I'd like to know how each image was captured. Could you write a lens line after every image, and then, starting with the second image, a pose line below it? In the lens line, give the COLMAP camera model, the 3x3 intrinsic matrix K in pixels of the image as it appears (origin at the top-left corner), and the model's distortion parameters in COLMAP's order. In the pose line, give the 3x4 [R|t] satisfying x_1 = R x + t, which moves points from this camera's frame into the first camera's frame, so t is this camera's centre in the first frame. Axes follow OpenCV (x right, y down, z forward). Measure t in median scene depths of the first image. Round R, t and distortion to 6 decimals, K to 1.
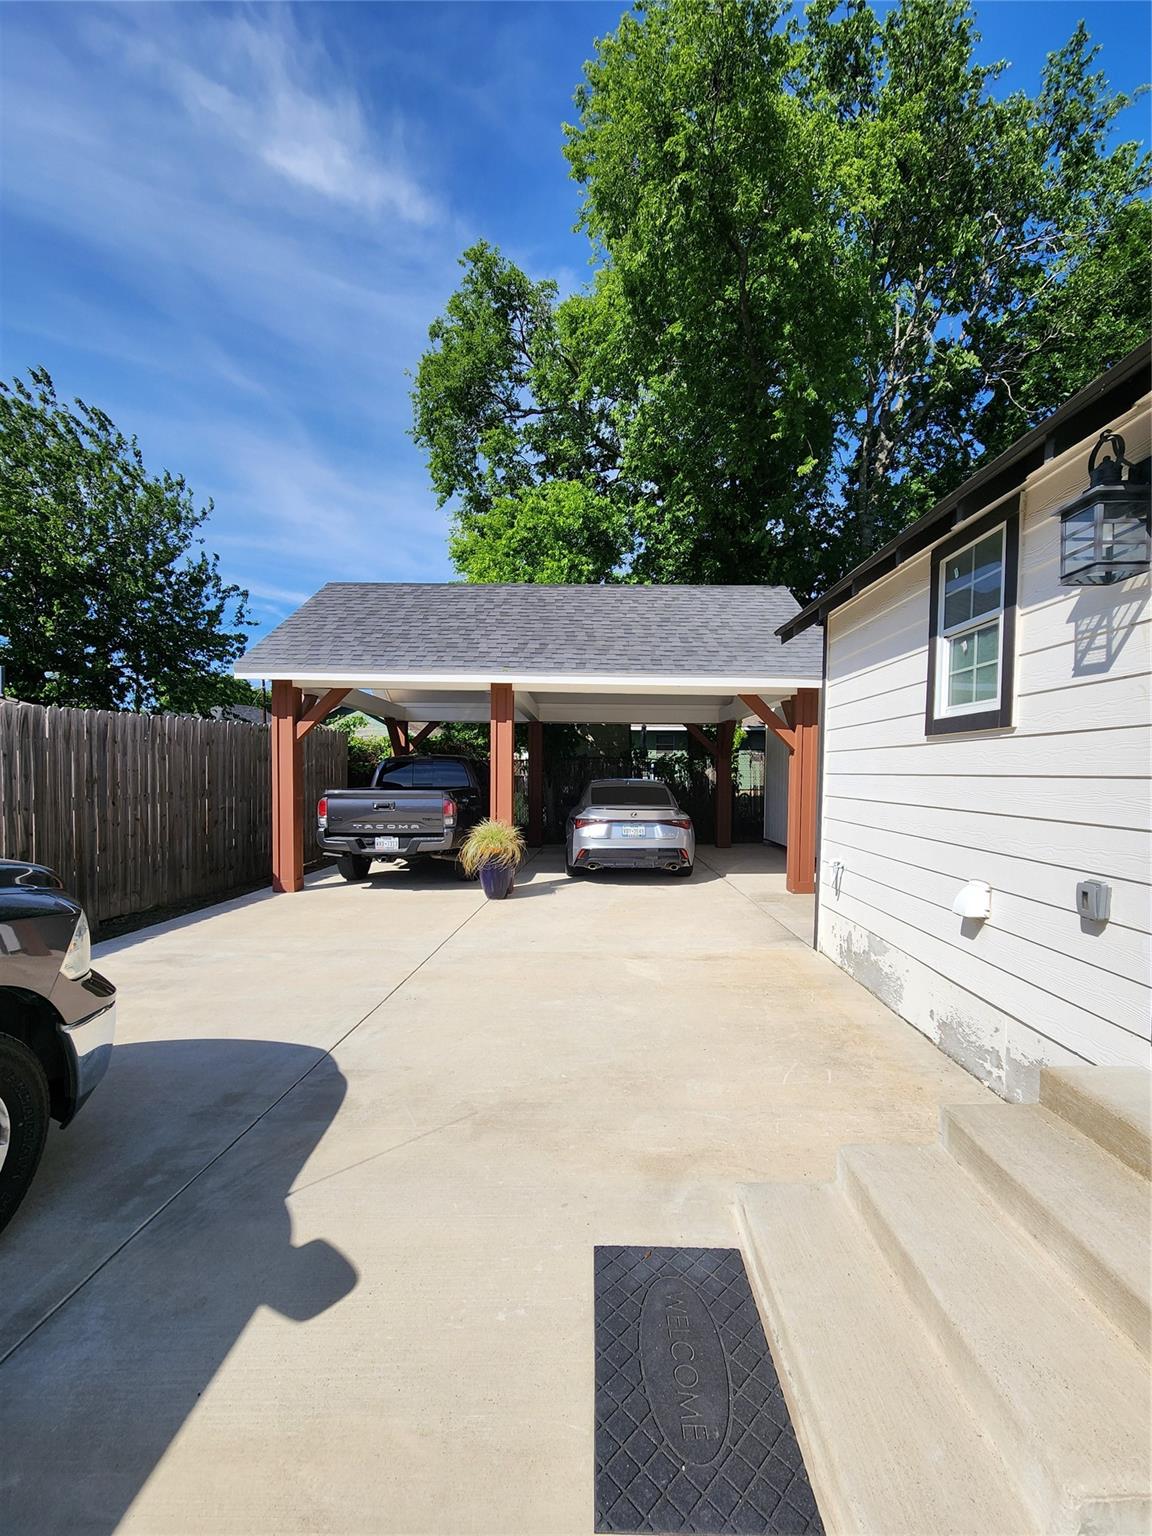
lens RADIAL K [[621.4, 0, 577.0], [0, 621.4, 772.8], [0, 0, 1]] dist [0.000570, 0.000030]
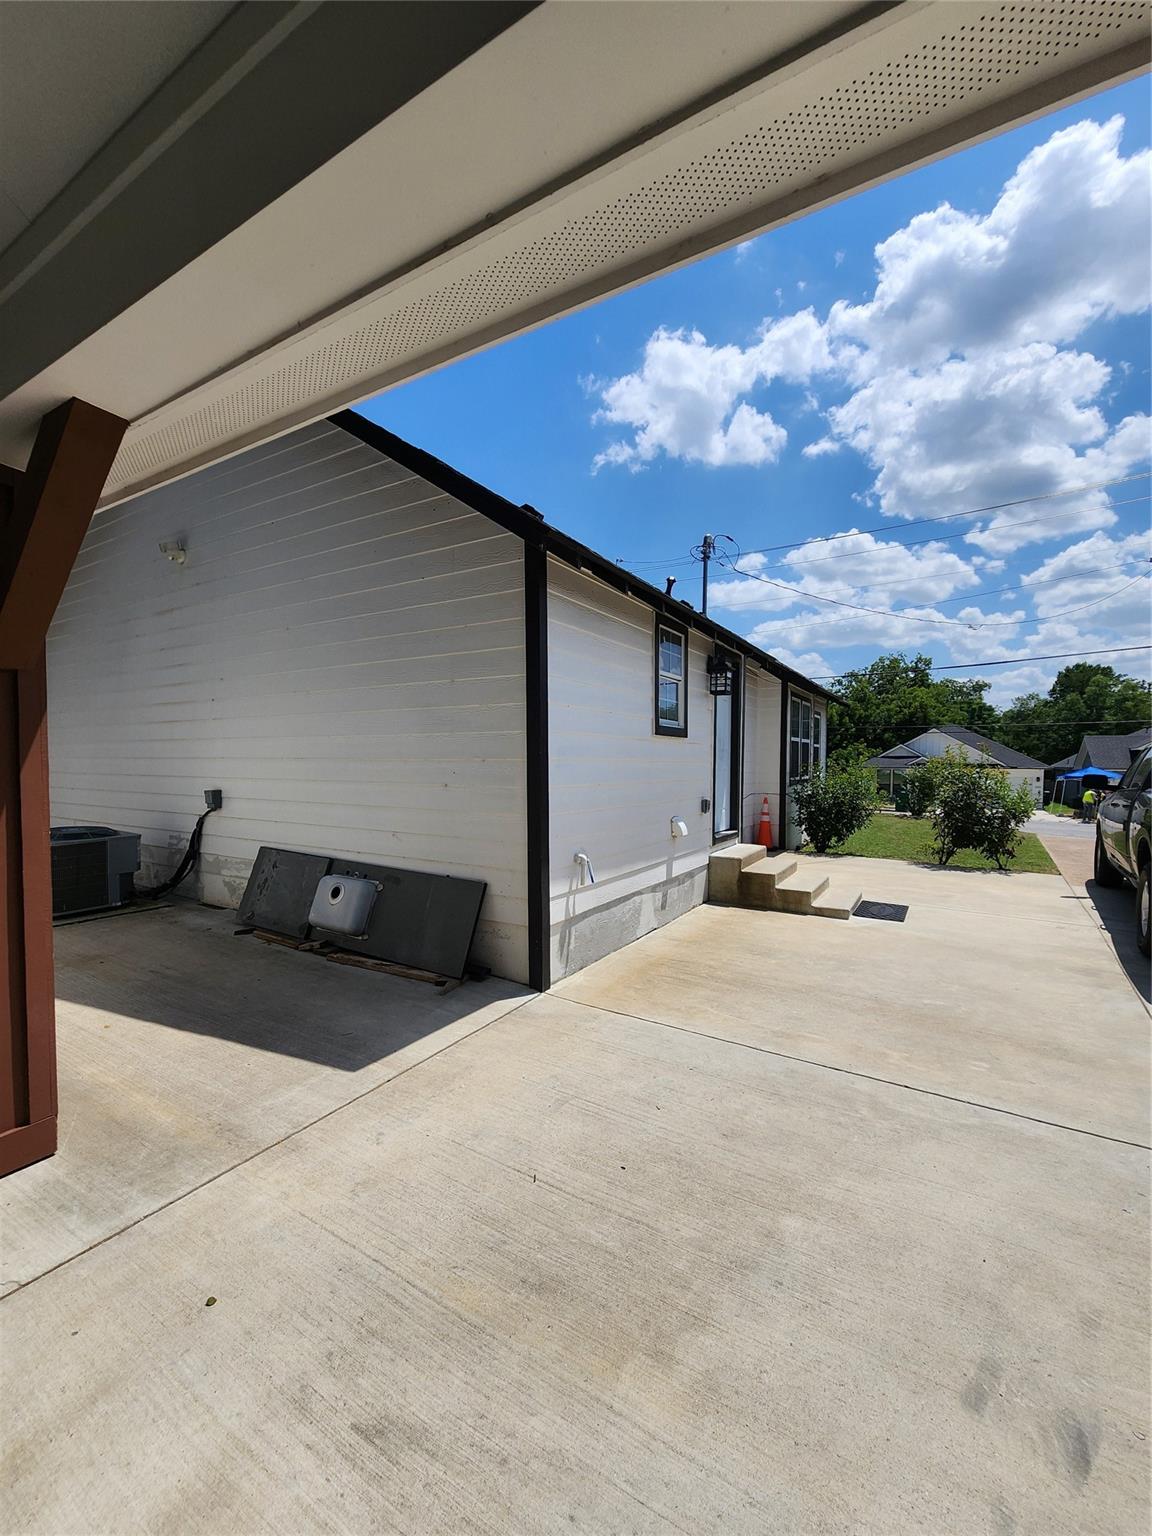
lens RADIAL K [[621.4, 0, 577.9], [0, 621.4, 772.7], [0, 0, 1]] dist [0.000570, 0.000030]
pose [[-0.873559, -0.030790, 0.485744, -0.019740], [-0.012742, 0.999102, 0.040415, -0.025510], [-0.486552, 0.029116, -0.873166, 2.704574]]
